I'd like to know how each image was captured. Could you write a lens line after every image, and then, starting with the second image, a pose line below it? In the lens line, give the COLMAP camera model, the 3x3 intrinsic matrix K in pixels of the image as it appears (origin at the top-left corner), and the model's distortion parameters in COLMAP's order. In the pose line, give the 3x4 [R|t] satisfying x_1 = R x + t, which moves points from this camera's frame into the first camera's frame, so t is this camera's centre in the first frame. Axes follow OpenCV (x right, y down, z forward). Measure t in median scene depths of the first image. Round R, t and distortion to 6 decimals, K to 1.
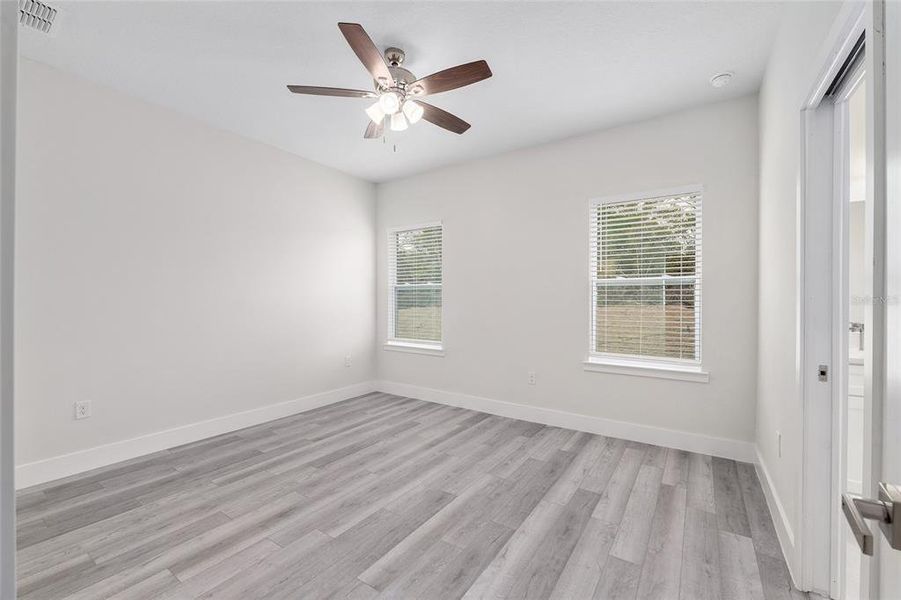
lens RADIAL K [[370.7, 0, 451.4], [0, 370.7, 304.0], [0, 0, 1]] dist [-0.000952, -0.000317]
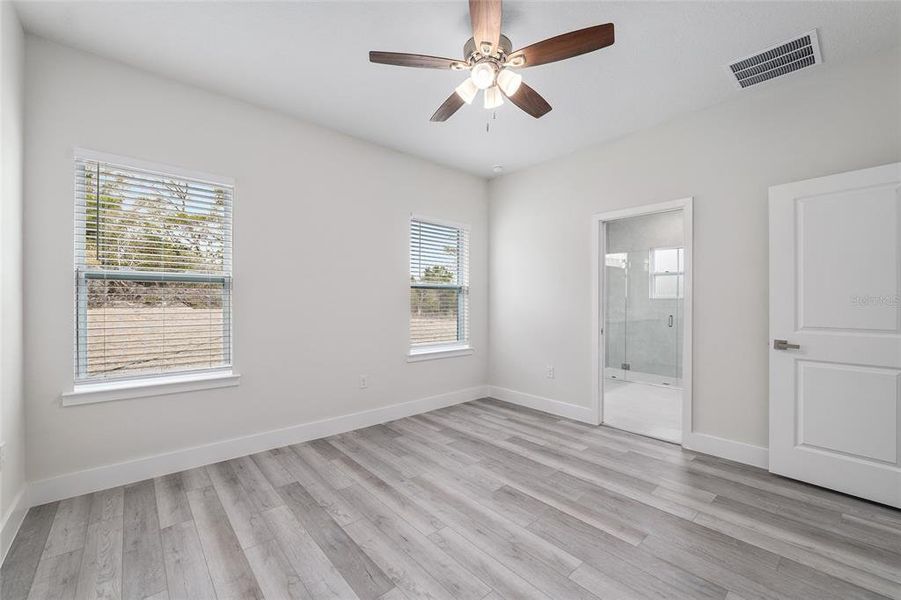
lens RADIAL K [[370.7, 0, 451.4], [0, 370.7, 304.0], [0, 0, 1]] dist [-0.000952, -0.000317]
pose [[0.248148, -0.005813, 0.968705, -0.775937], [0.004397, 0.999978, 0.004874, -0.000142], [-0.968712, 0.003050, 0.248168, 0.665898]]
